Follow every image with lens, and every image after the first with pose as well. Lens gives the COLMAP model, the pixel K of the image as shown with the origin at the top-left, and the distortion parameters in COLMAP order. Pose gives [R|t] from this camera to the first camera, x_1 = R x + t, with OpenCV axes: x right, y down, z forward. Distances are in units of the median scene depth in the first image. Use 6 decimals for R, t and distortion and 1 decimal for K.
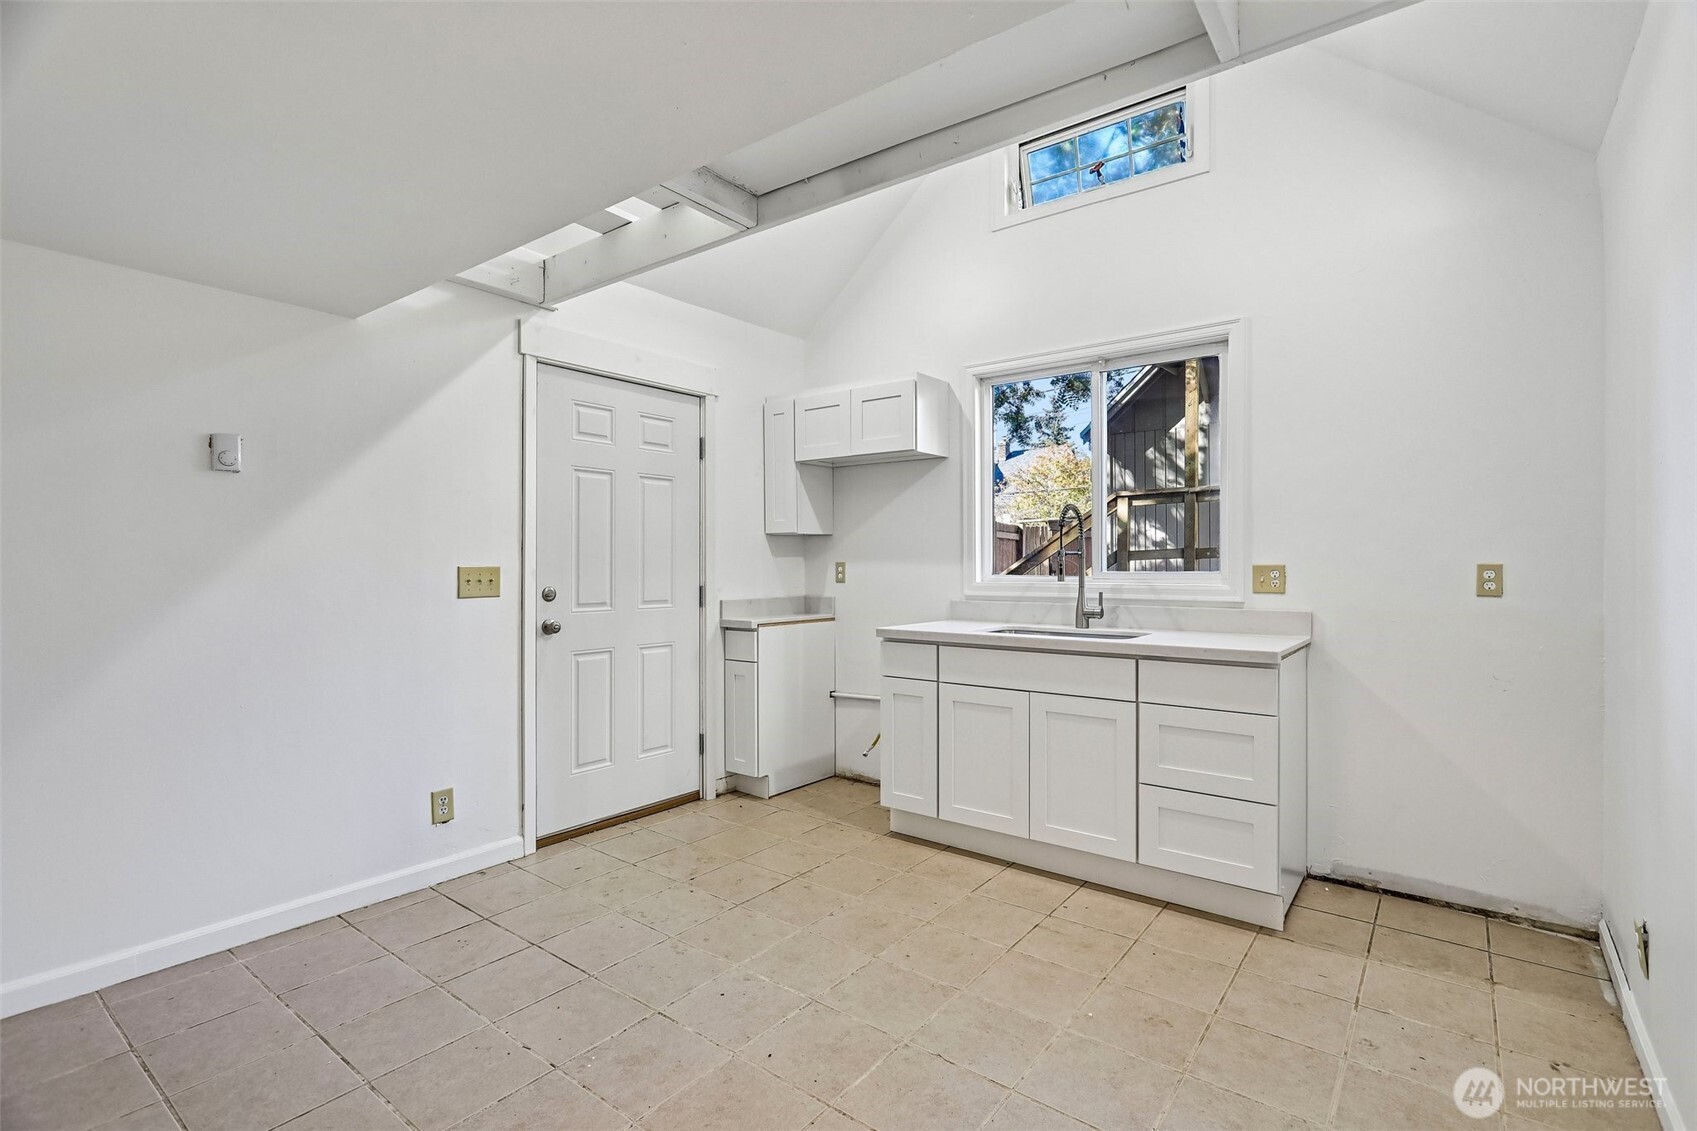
lens RADIAL K [[795.6, 0, 851.2], [0, 795.6, 569.4], [0, 0, 1]] dist [-0.003772, 0.002801]
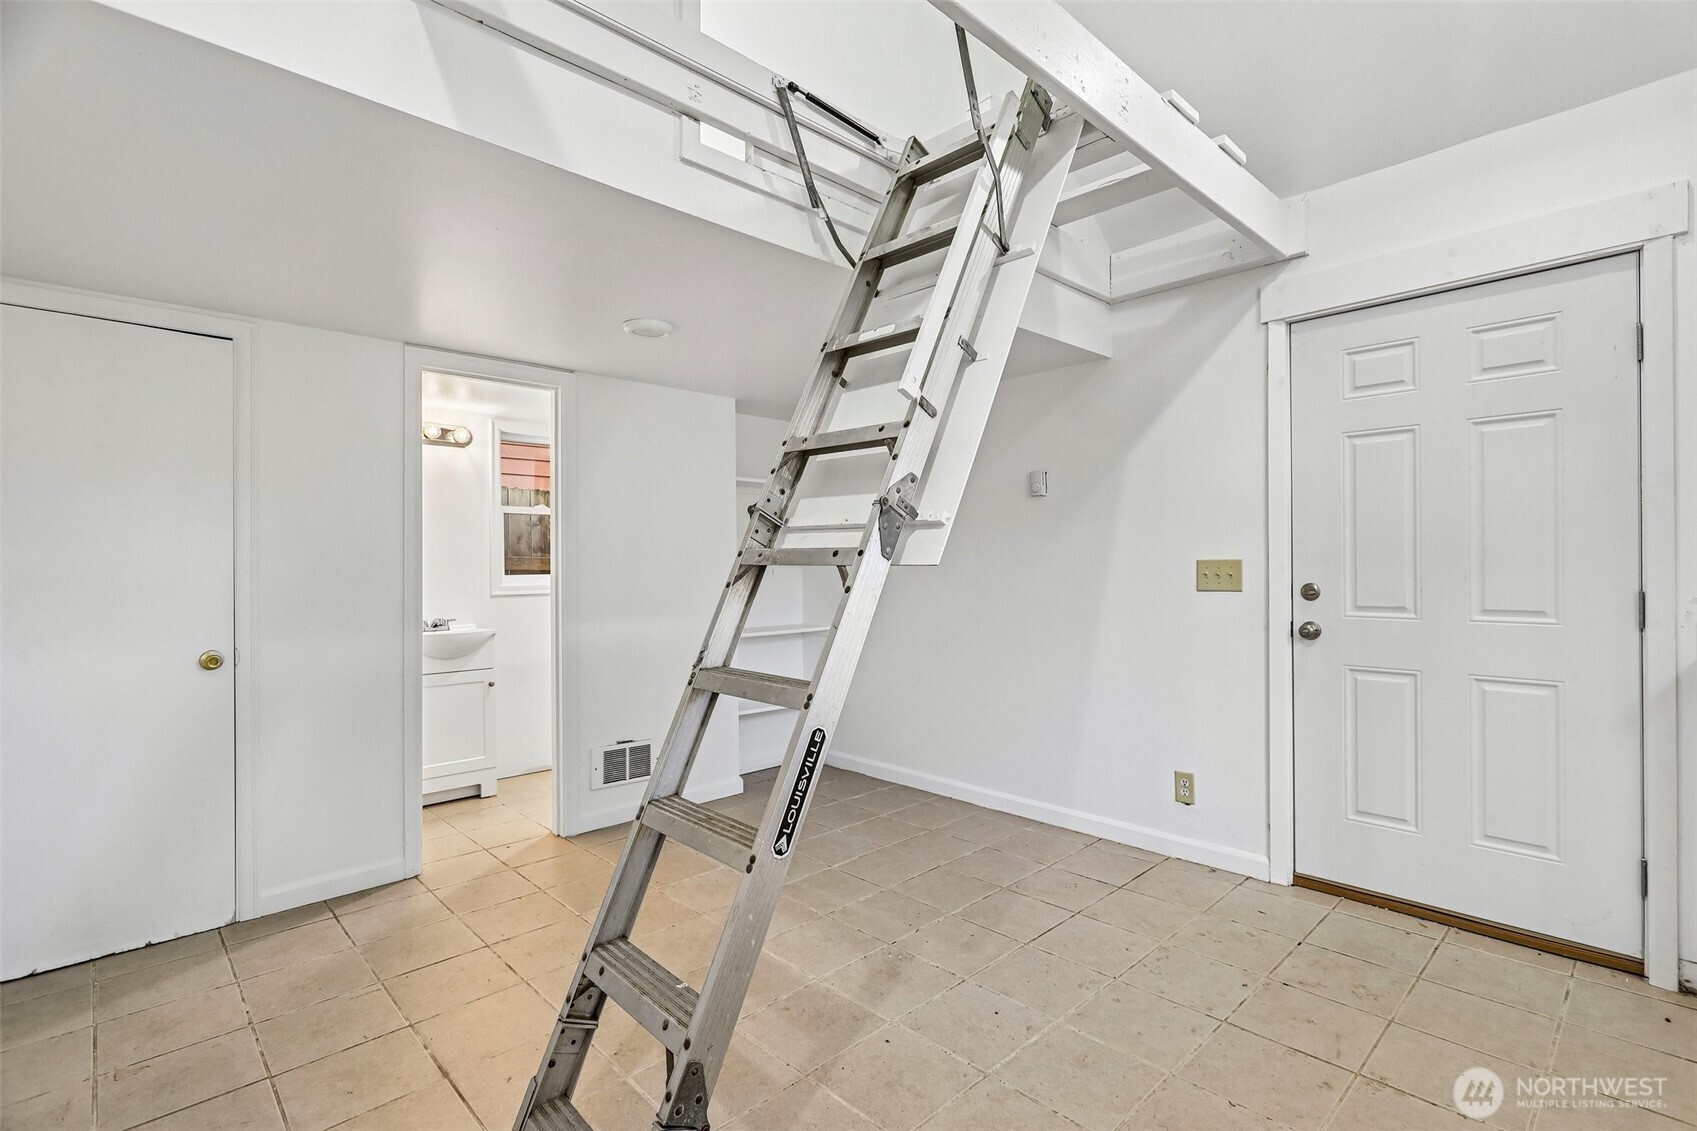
lens RADIAL K [[795.6, 0, 854.5], [0, 795.6, 568.2], [0, 0, 1]] dist [-0.003772, 0.002801]
pose [[-0.155307, 0.004118, -0.987858, 0.461562], [0.001856, 0.999991, 0.003877, 0.001657], [0.987865, -0.001231, -0.155313, 0.569912]]
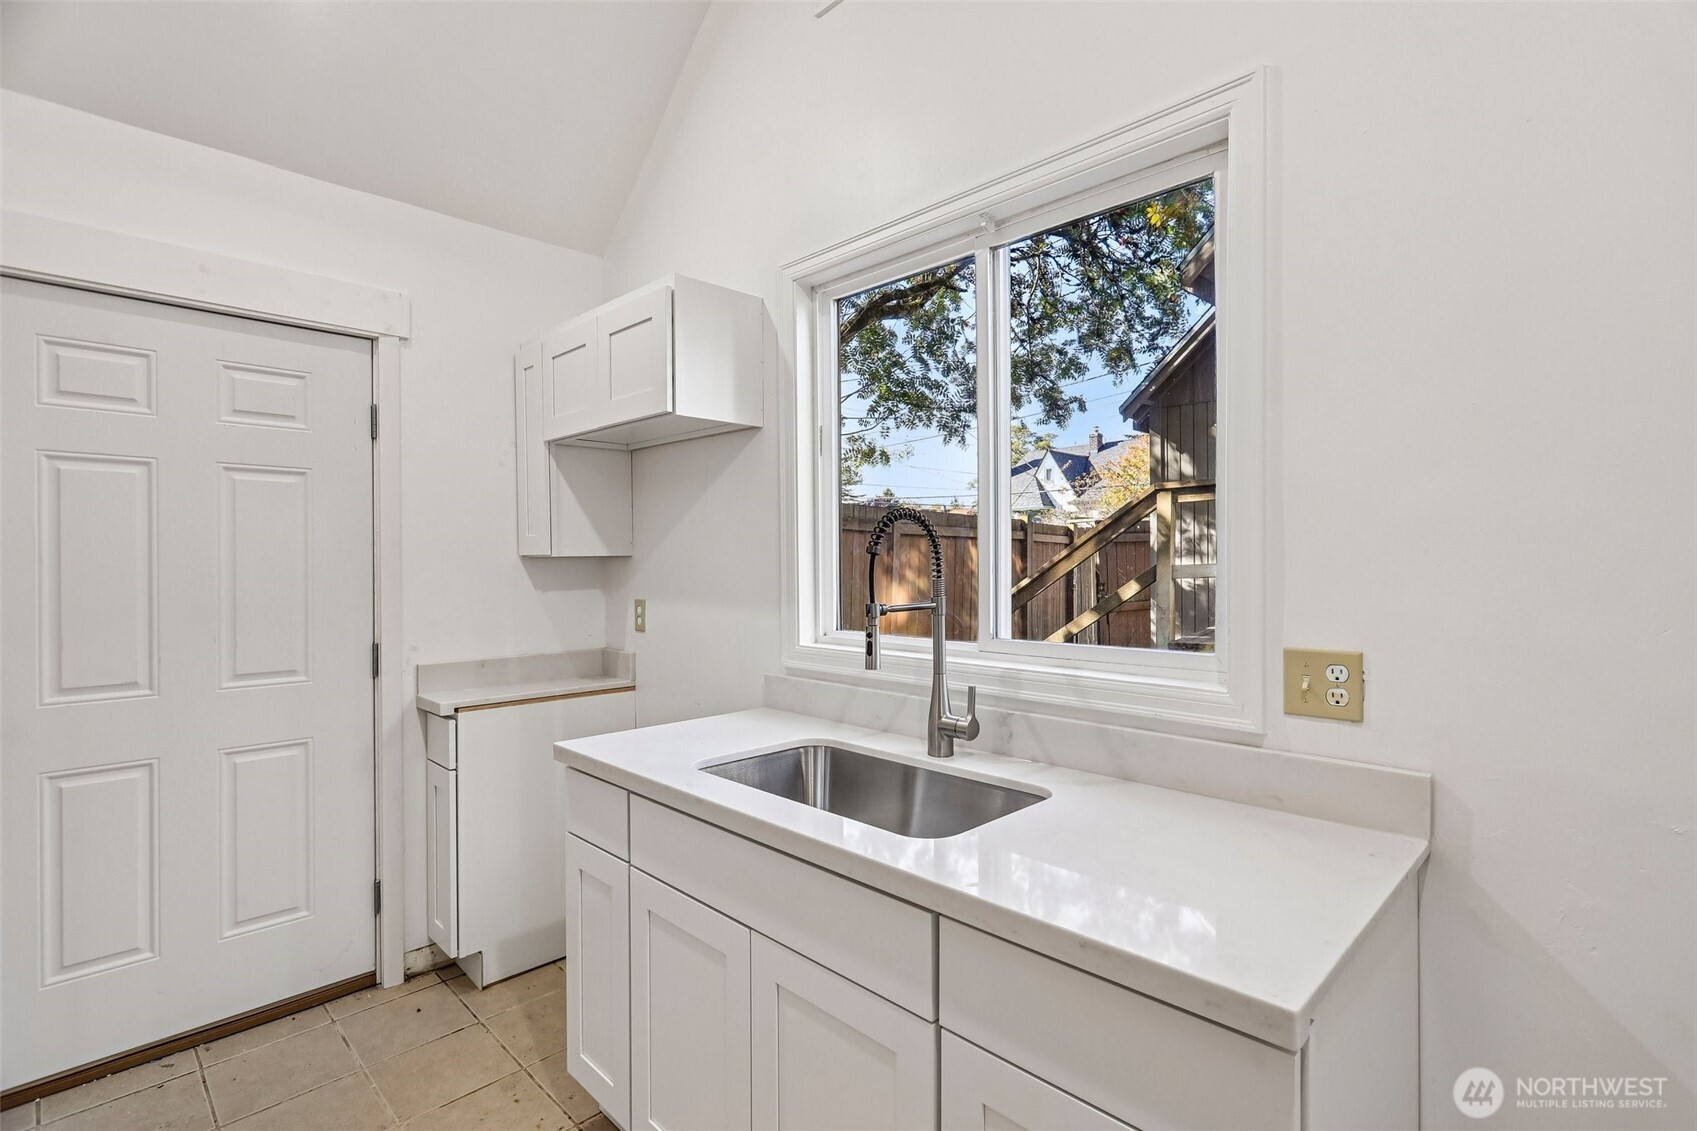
lens RADIAL K [[795.6, 0, 849.3], [0, 795.6, 567.2], [0, 0, 1]] dist [-0.003772, 0.002801]
pose [[0.992075, -0.001448, -0.125636, 0.268547], [0.001547, 0.999999, 0.000686, -0.040336], [0.125634, -0.000875, 0.992076, 0.449907]]
